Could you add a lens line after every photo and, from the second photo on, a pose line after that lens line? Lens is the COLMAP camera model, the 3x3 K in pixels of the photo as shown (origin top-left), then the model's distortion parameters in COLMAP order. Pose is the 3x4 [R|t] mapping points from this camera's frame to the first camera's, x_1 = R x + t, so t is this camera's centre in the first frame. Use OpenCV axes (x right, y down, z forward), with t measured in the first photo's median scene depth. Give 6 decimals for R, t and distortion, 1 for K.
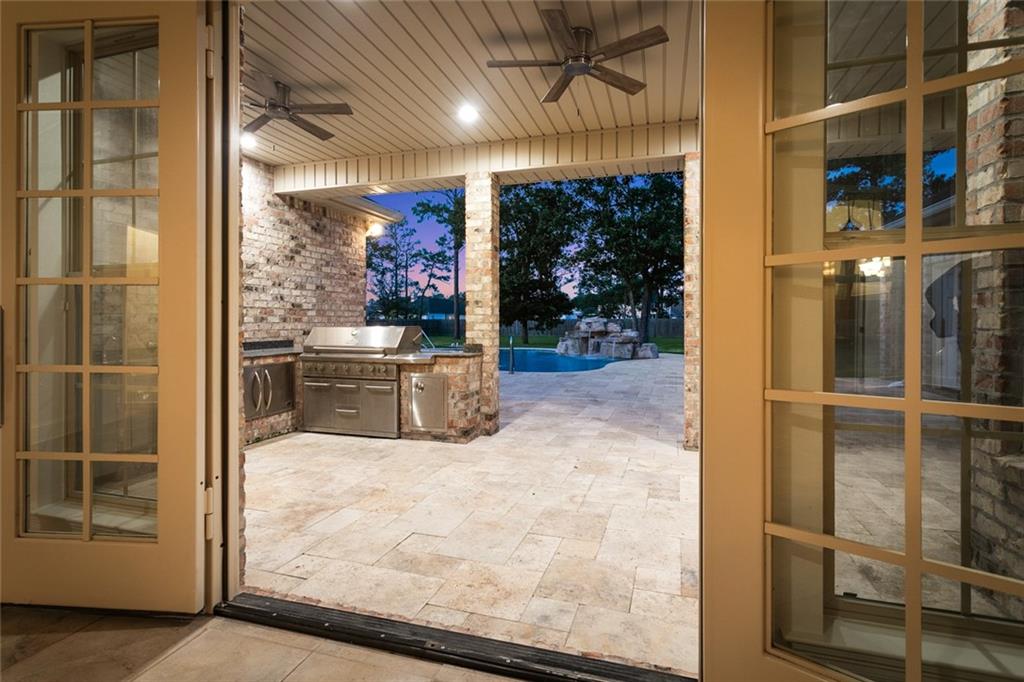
lens RADIAL K [[494.0, 0, 519.2], [0, 494.0, 322.2], [0, 0, 1]] dist [0.000197, 0.001388]
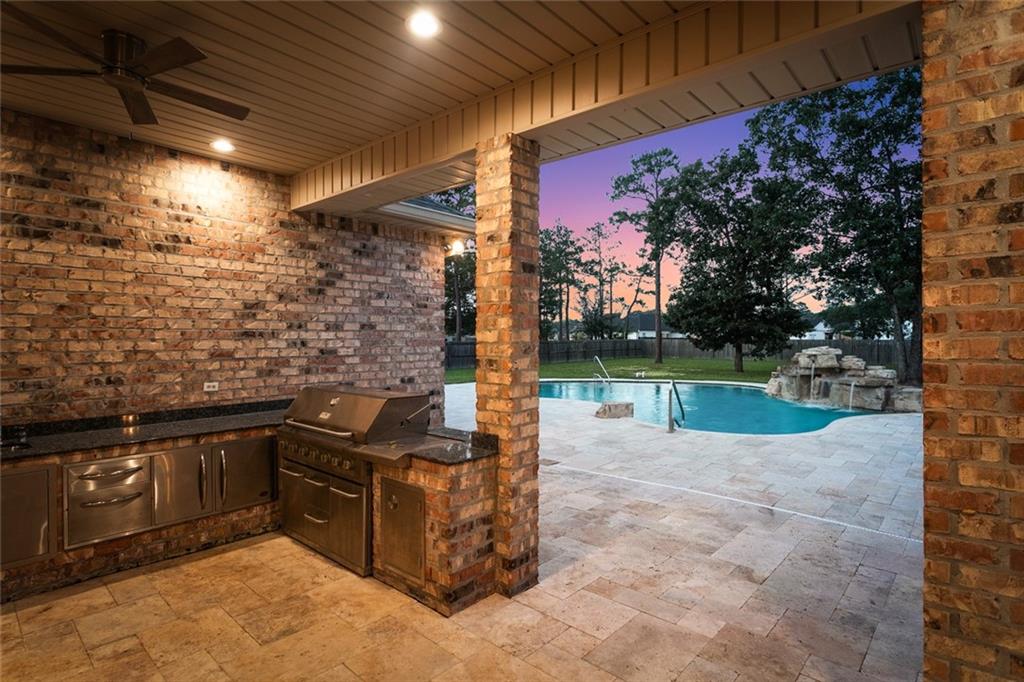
lens RADIAL K [[521.4, 0, 511.7], [0, 521.4, 338.3], [0, 0, 1]] dist [-0.003775, 0.001266]
pose [[0.910281, 0.003854, -0.413974, 0.150958], [-0.004720, 0.999988, -0.001068, -0.053842], [0.413965, 0.002926, 0.910288, 0.357281]]
